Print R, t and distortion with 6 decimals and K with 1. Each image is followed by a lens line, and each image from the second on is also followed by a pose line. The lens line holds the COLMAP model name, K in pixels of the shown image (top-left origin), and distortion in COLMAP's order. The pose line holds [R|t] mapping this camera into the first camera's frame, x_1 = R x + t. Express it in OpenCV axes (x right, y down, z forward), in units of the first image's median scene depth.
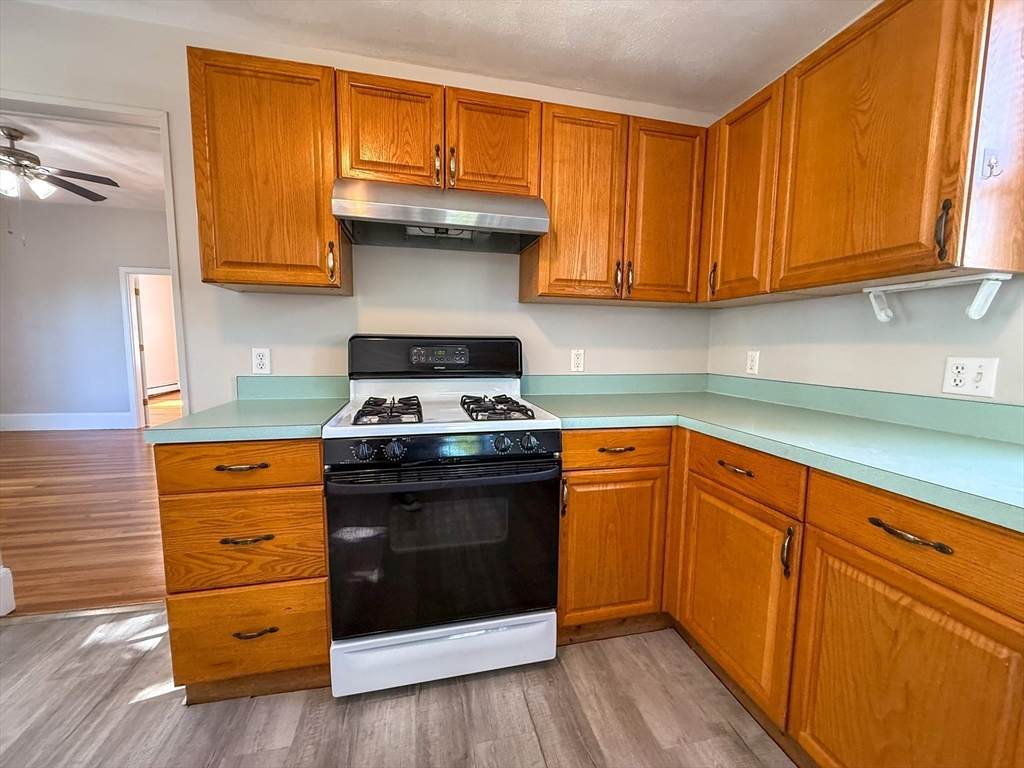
lens RADIAL K [[407.6, 0, 510.2], [0, 407.6, 385.1], [0, 0, 1]] dist [0.001208, 0.000190]
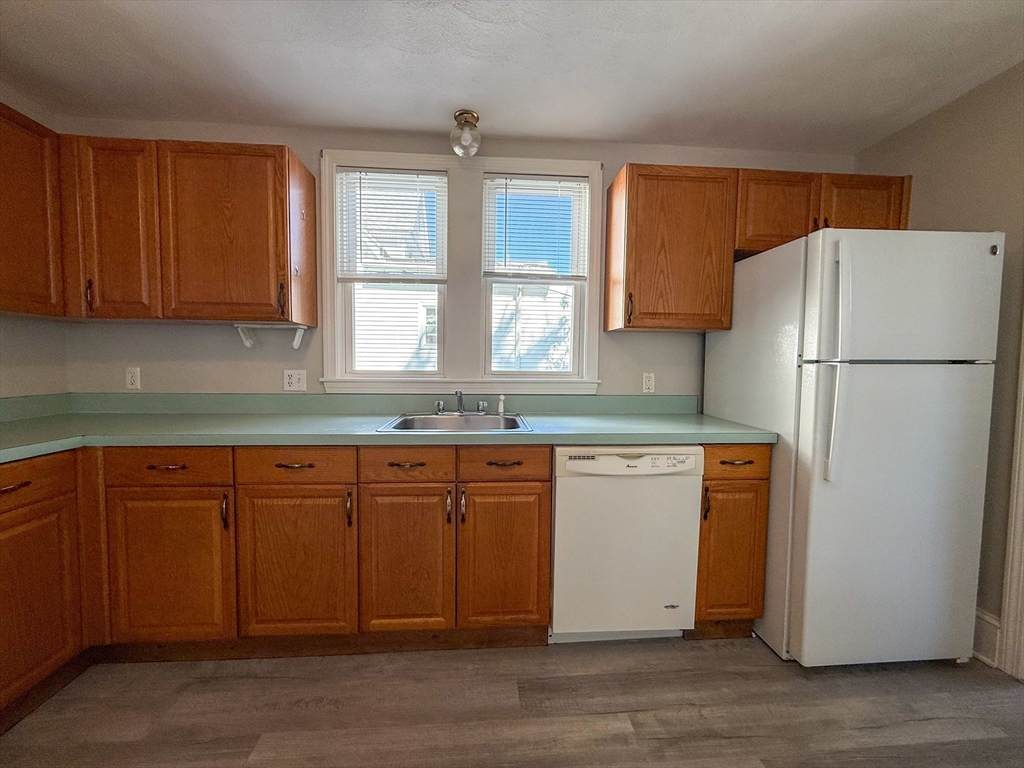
lens RADIAL K [[407.6, 0, 510.2], [0, 407.6, 385.1], [0, 0, 1]] dist [0.001208, 0.000190]
pose [[0.157378, -0.061764, 0.985605, -0.388507], [0.088857, 0.994880, 0.048157, -0.002039], [-0.983533, 0.079999, 0.162060, -0.168560]]
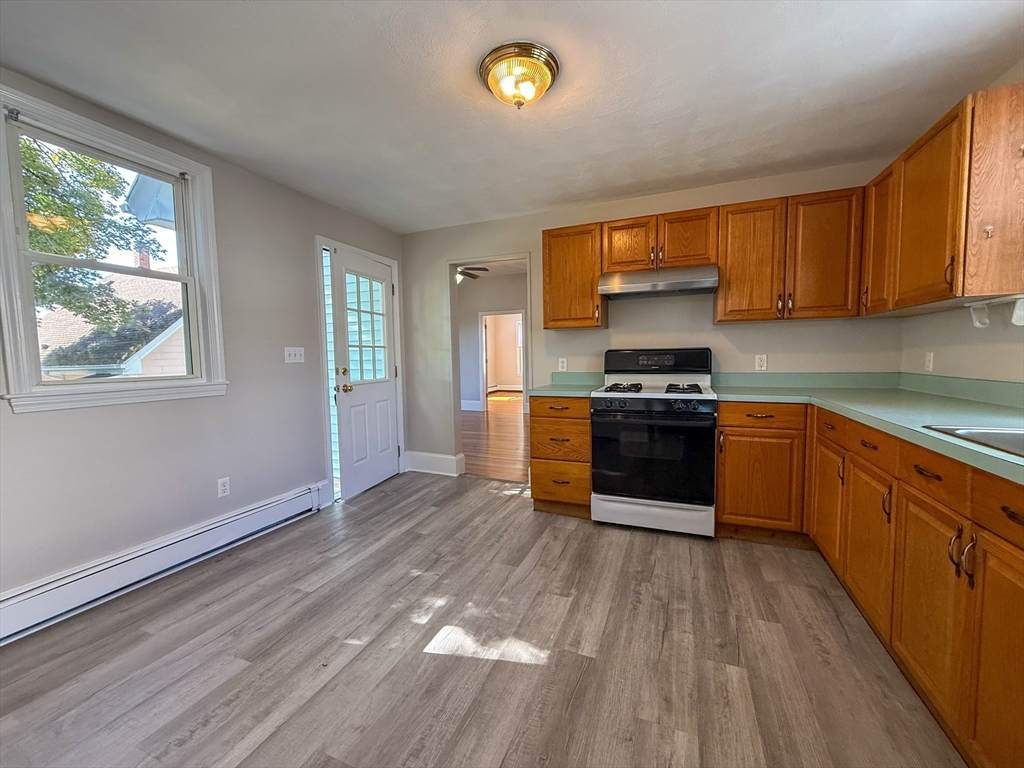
lens RADIAL K [[407.6, 0, 510.2], [0, 407.6, 385.1], [0, 0, 1]] dist [0.001208, 0.000190]
pose [[0.810258, 0.016930, -0.585829, 0.406901], [-0.033275, 0.999299, -0.017144, 0.097789], [0.585128, 0.033384, 0.810254, -0.889807]]
